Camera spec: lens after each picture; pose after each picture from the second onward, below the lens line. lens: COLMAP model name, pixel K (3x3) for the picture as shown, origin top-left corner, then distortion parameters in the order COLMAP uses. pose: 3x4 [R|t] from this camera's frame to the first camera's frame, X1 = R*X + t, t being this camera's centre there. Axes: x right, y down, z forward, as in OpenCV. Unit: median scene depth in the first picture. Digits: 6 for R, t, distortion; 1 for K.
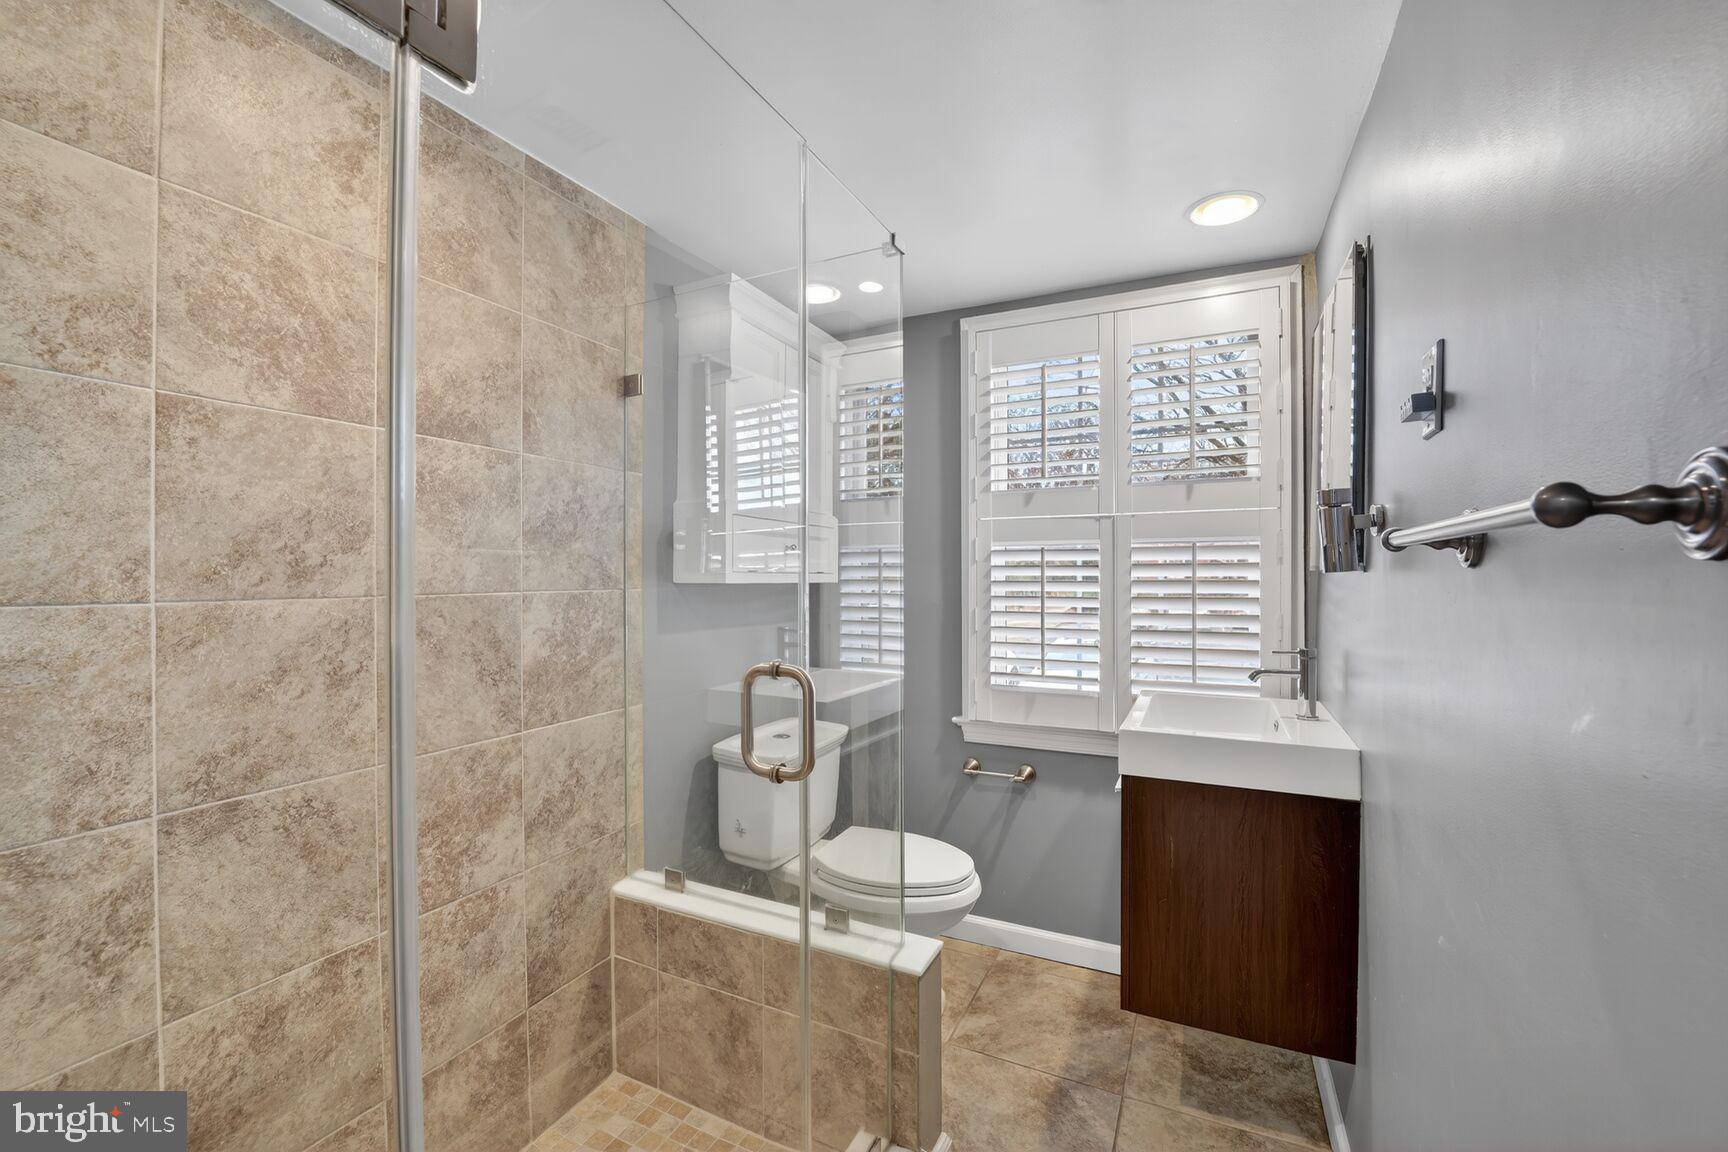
lens RADIAL K [[707.6, 0, 858.5], [0, 707.6, 578.5], [0, 0, 1]] dist [-0.019164, -0.000015]
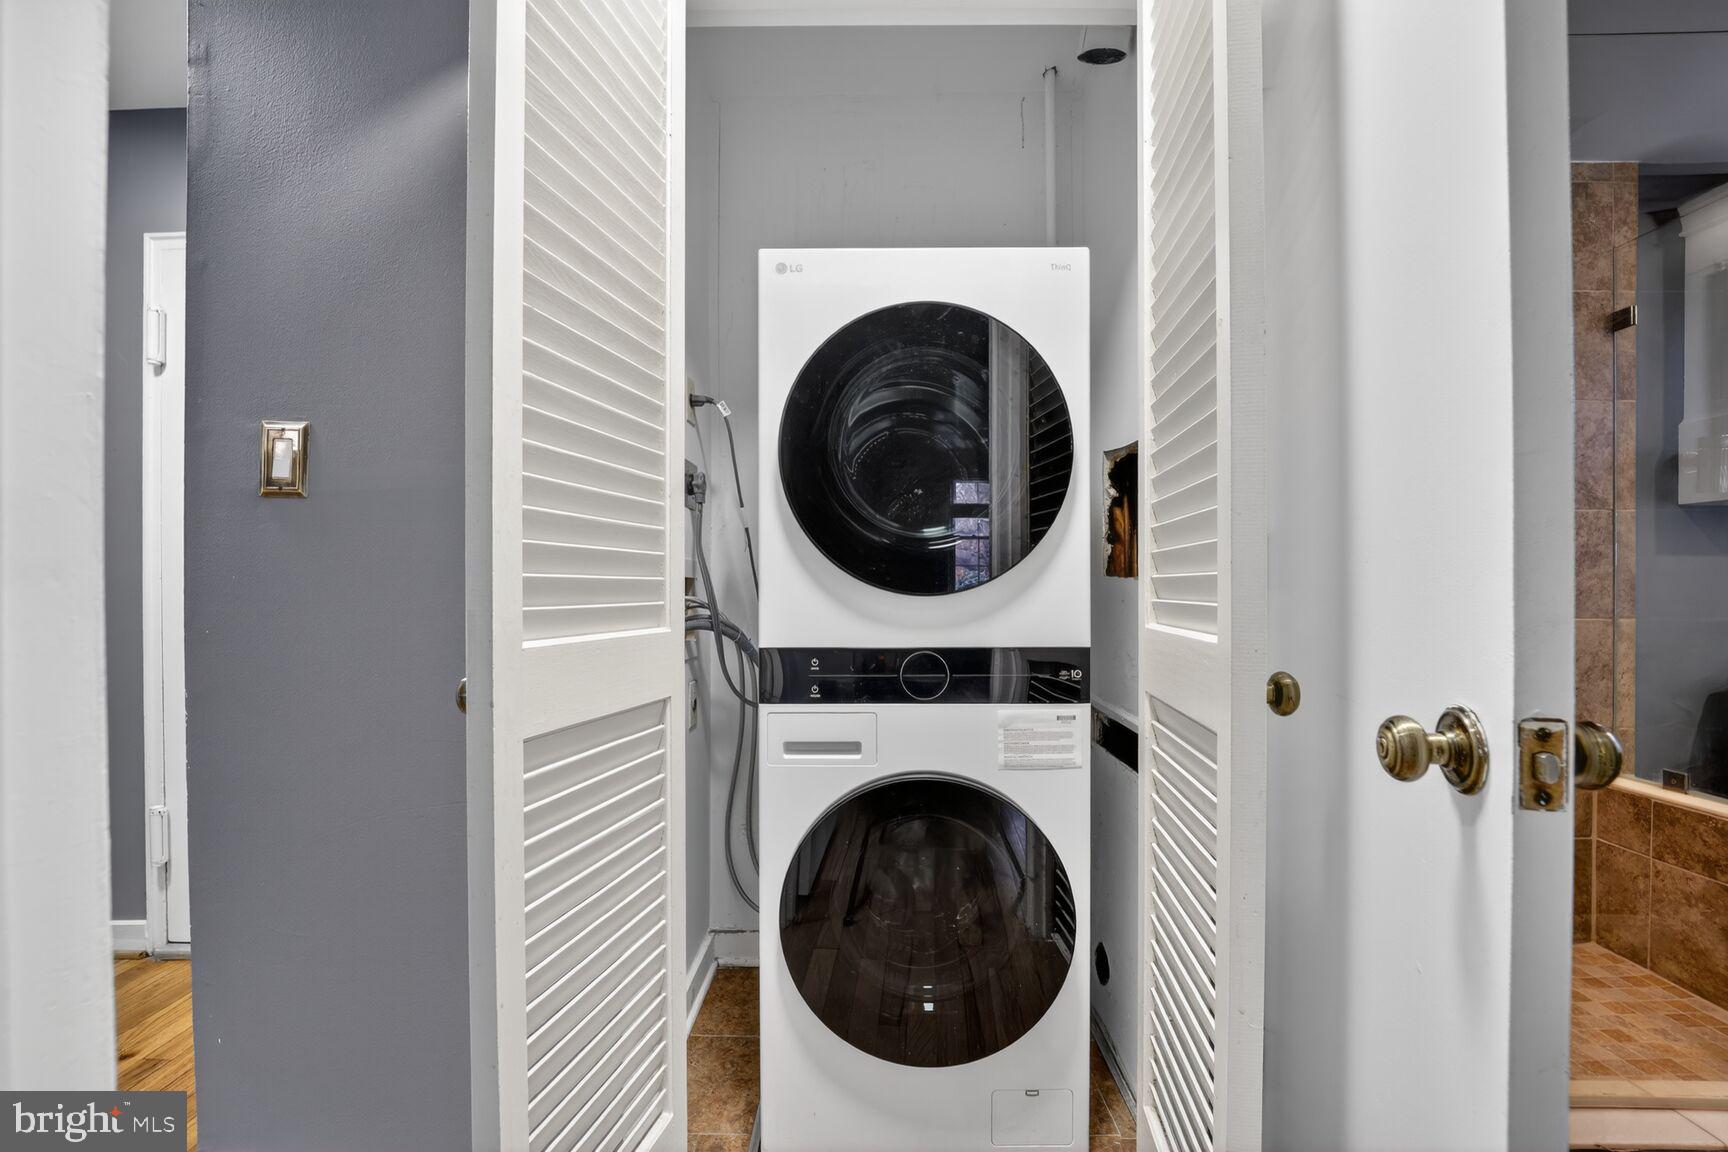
lens RADIAL K [[707.6, 0, 852.1], [0, 707.6, 582.2], [0, 0, 1]] dist [-0.019164, -0.000015]
pose [[0.427521, 0.004003, -0.903996, 0.126982], [-0.008427, 0.999964, 0.000443, 0.136983], [0.903966, 0.007428, 0.427540, -0.507371]]
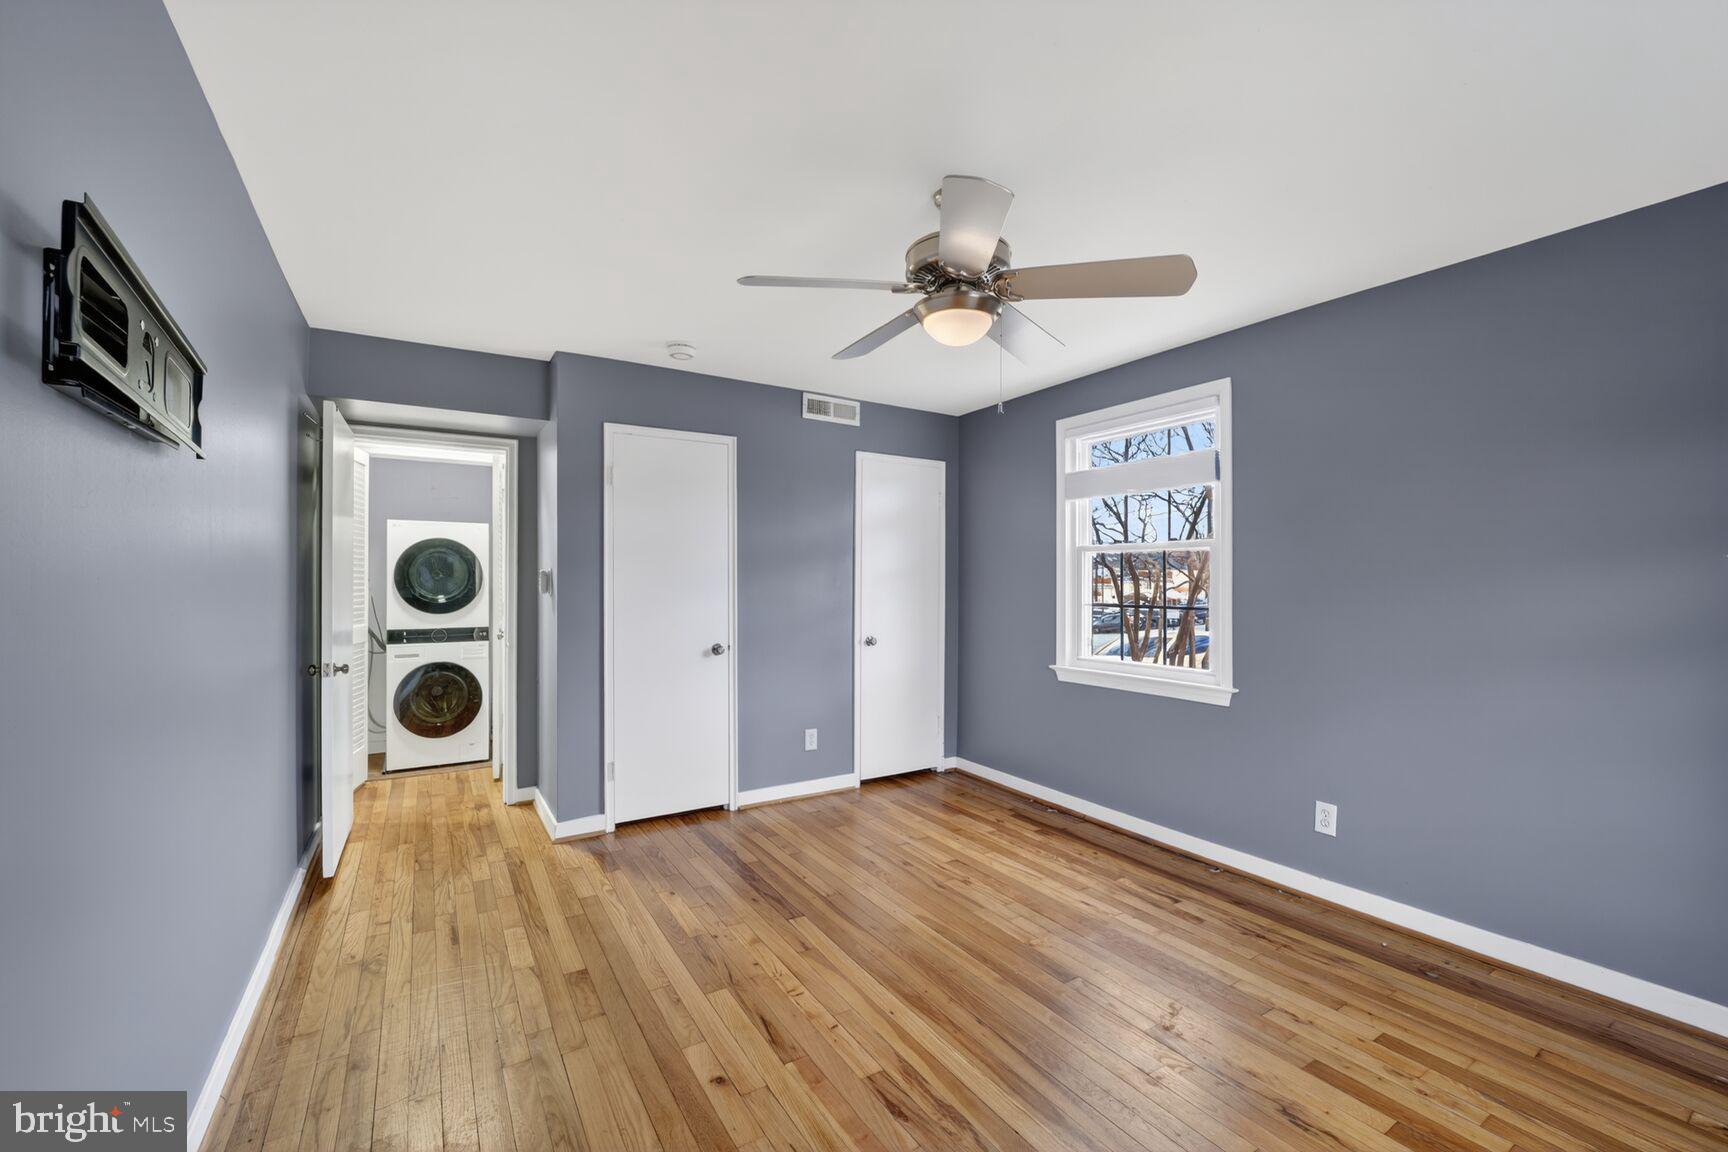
lens RADIAL K [[707.6, 0, 871.5], [0, 707.6, 579.3], [0, 0, 1]] dist [-0.019164, -0.000015]
pose [[0.852254, 0.003121, -0.523119, 2.455236], [-0.009294, 0.999915, -0.009176, 0.018971], [0.523046, 0.012682, 0.852210, -1.623031]]
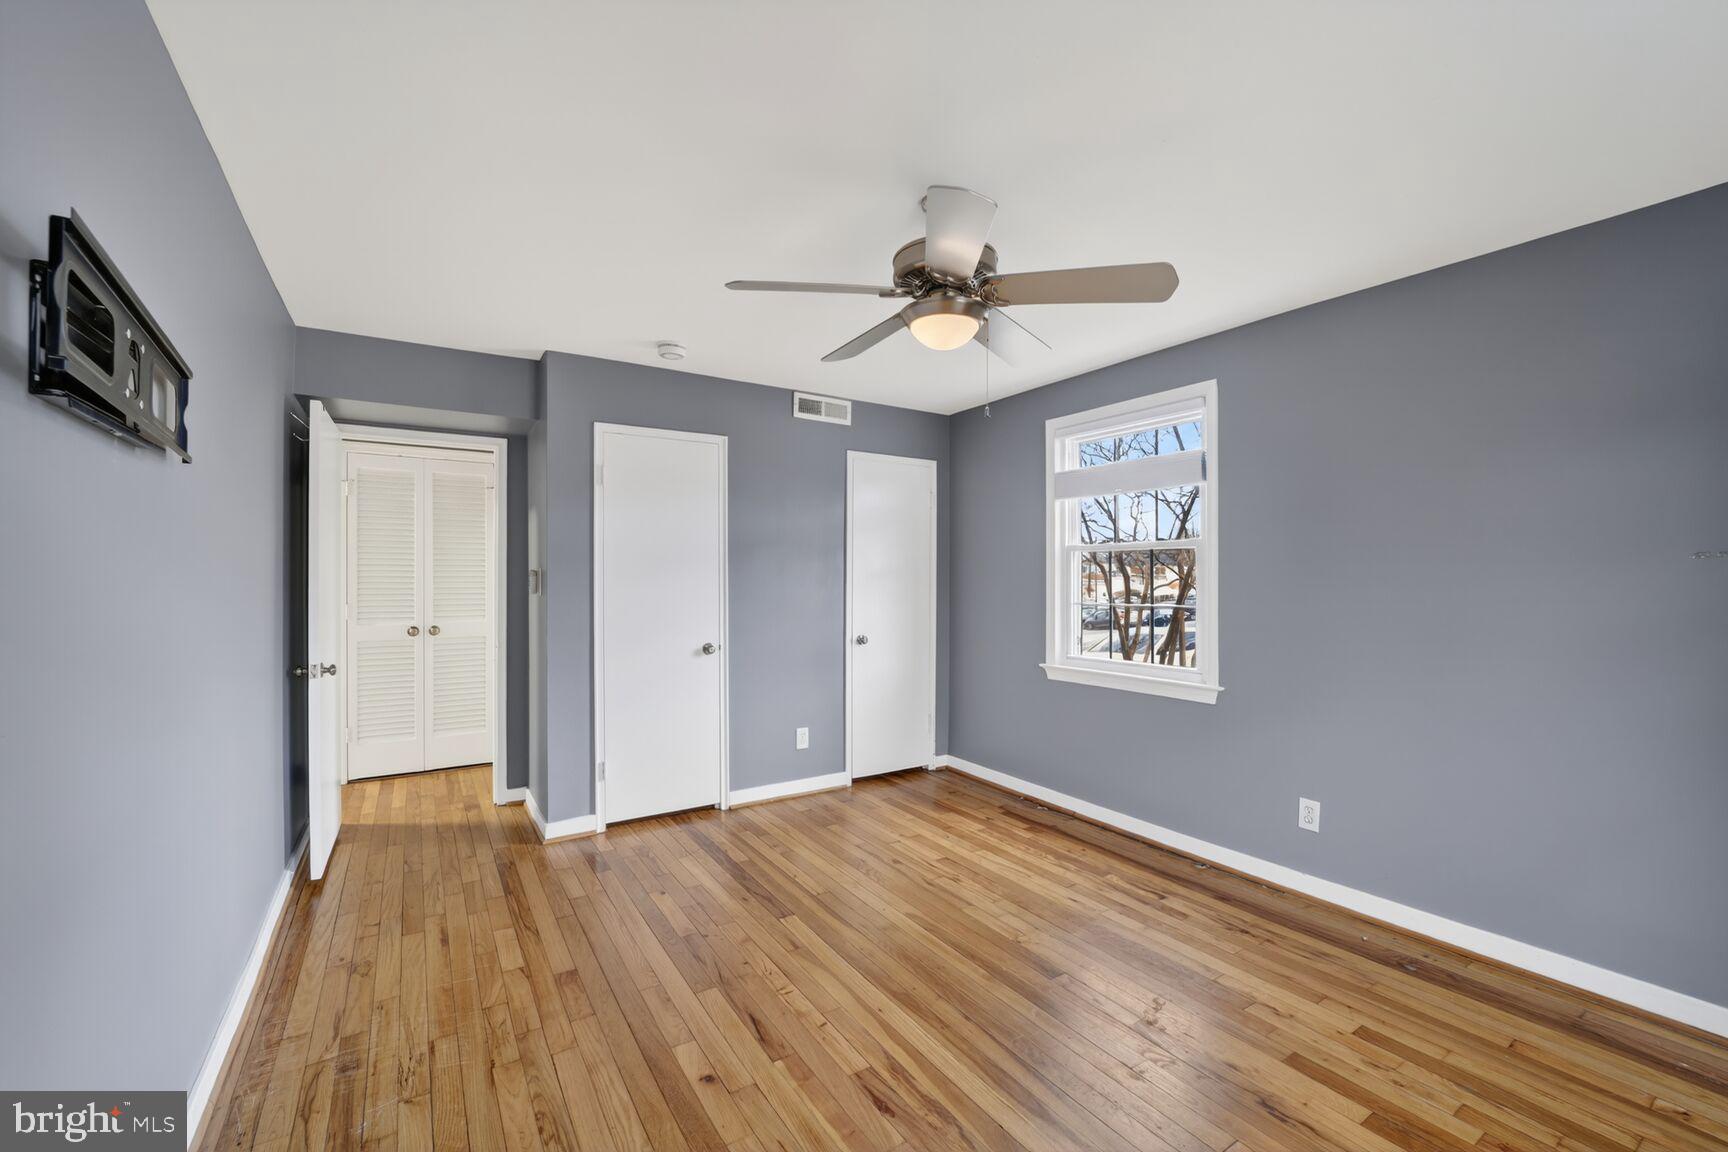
lens RADIAL K [[707.6, 0, 874.5], [0, 707.6, 577.8], [0, 0, 1]] dist [-0.019164, -0.000015]
pose [[0.859688, 0.002561, -0.510813, 2.468033], [-0.007734, 0.999938, -0.008003, 0.012001], [0.510761, 0.010831, 0.859655, -1.628260]]
